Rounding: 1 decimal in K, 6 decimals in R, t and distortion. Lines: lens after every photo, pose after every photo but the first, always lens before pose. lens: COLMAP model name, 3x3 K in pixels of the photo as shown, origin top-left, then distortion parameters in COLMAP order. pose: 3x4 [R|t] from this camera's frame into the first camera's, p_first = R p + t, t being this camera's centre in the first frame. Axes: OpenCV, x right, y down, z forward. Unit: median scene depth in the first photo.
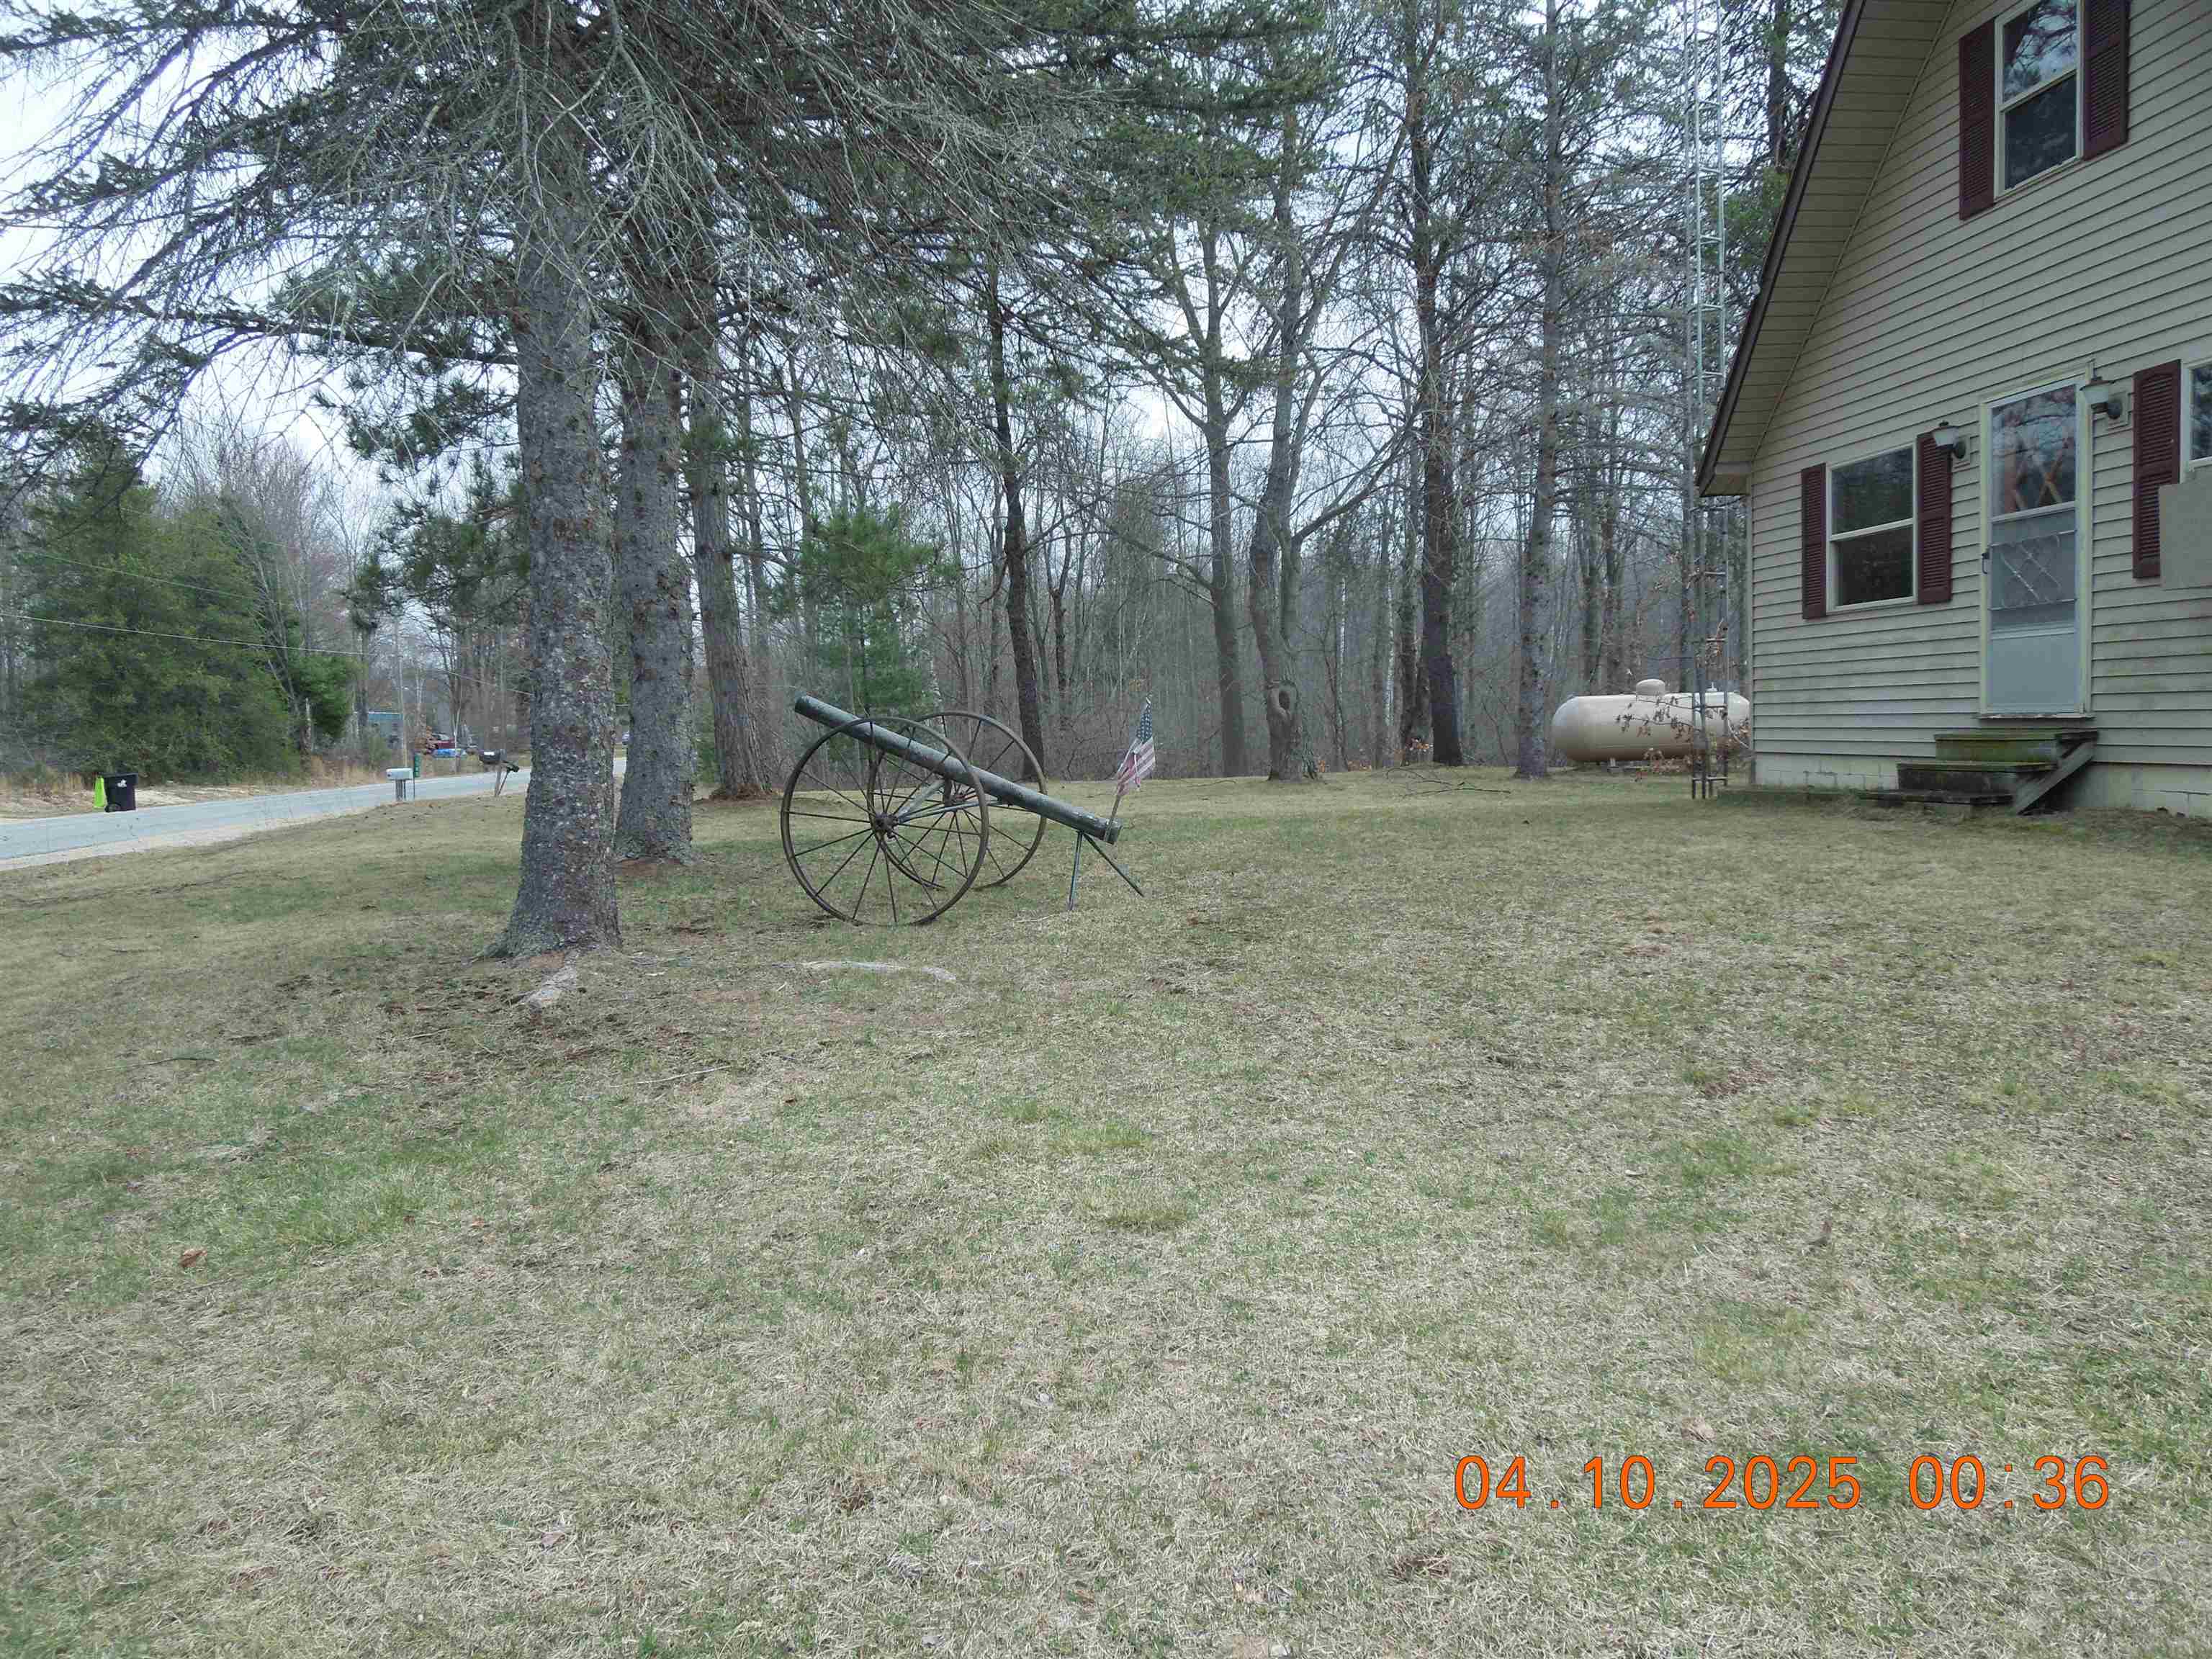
lens RADIAL K [[1666.4, 0, 1106.0], [0, 1666.4, 829.5], [0, 0, 1]] dist [-0.011691, 0.003973]
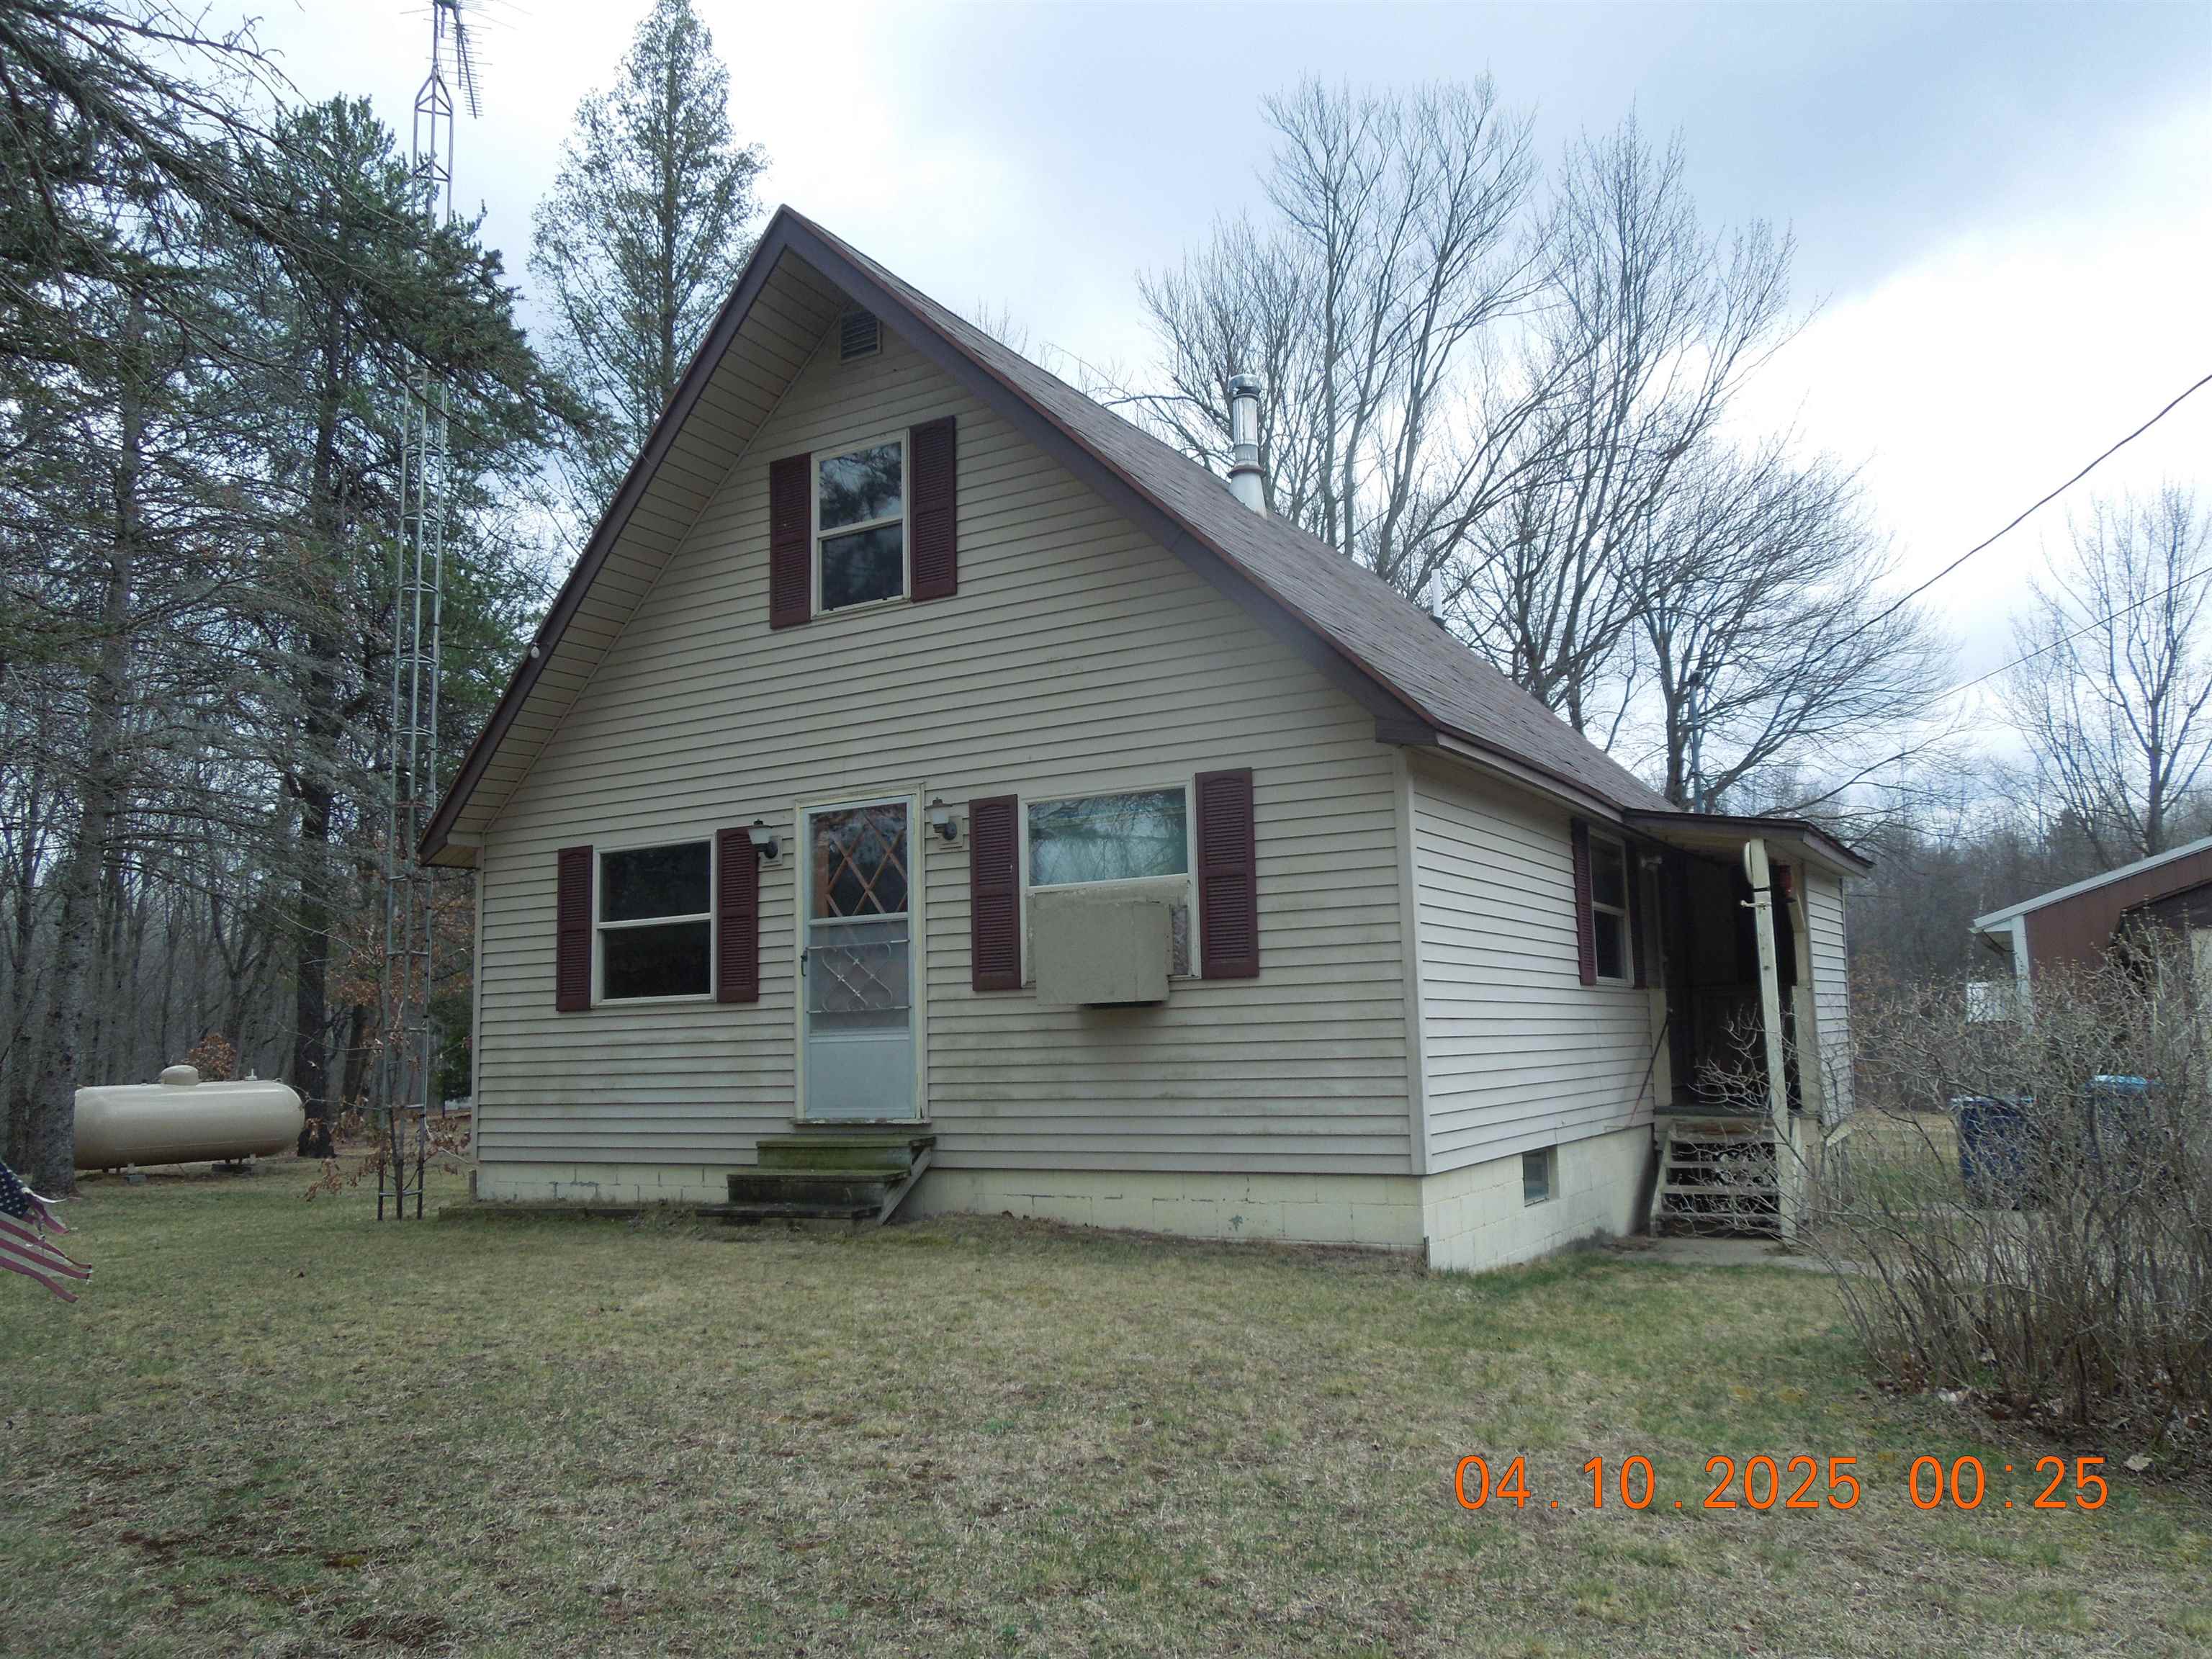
lens RADIAL K [[1666.4, 0, 1106.0], [0, 1666.4, 829.5], [0, 0, 1]] dist [-0.011691, 0.003973]
pose [[0.598658, 0.119851, 0.791987, -0.161805], [0.060058, 0.979243, -0.193586, -0.036838], [-0.798750, 0.163457, 0.579034, 0.269892]]
